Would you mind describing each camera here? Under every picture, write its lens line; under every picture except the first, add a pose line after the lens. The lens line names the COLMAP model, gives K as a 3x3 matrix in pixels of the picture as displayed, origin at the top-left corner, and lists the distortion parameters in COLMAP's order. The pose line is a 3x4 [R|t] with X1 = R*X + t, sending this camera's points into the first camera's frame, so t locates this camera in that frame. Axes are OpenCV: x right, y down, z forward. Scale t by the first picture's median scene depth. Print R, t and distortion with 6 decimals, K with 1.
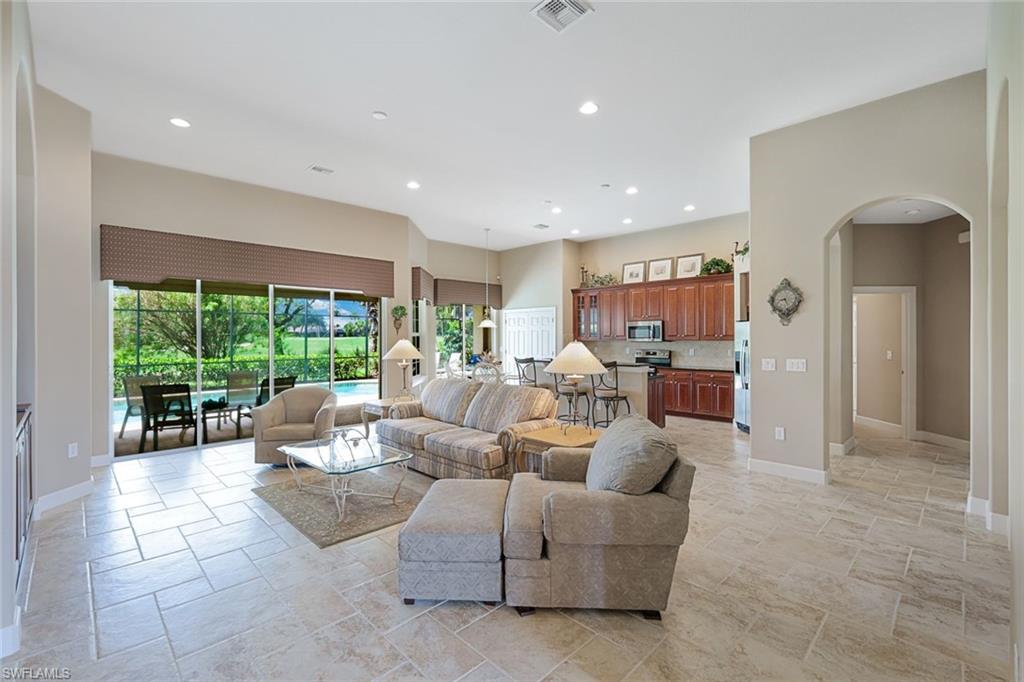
lens RADIAL K [[448.8, 0, 511.8], [0, 448.8, 336.8], [0, 0, 1]] dist [0.000425, -0.000154]
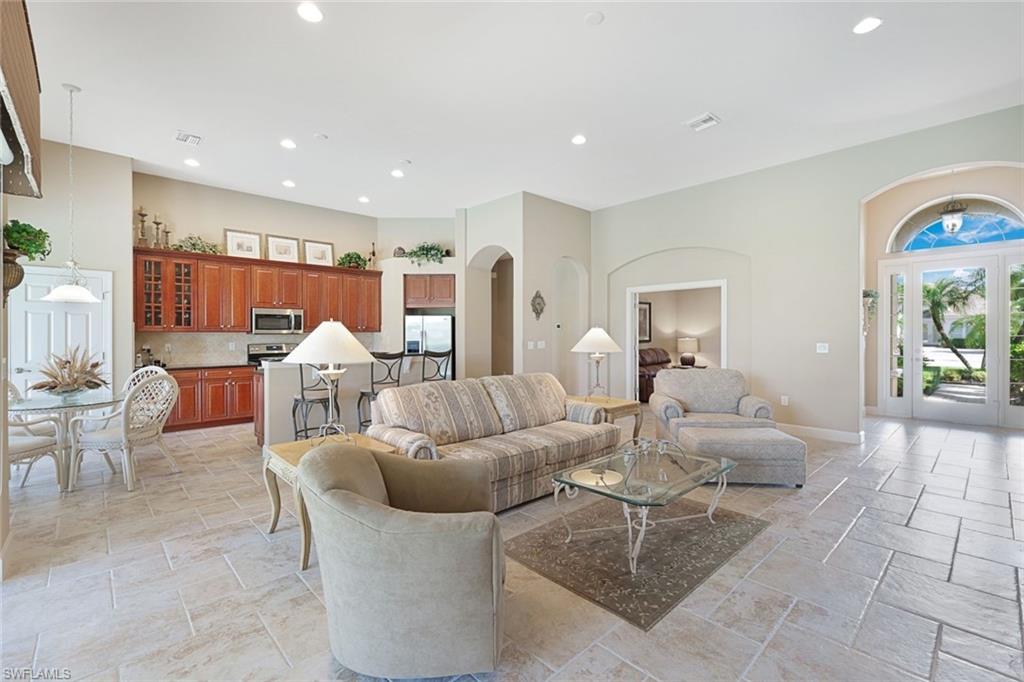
lens RADIAL K [[448.8, 0, 511.8], [0, 448.8, 336.8], [0, 0, 1]] dist [0.000425, -0.000154]
pose [[0.024833, -0.002731, 0.999688, -0.519485], [0.002656, 0.999993, 0.002666, 0.015603], [-0.999688, 0.002589, 0.024840, 0.557685]]
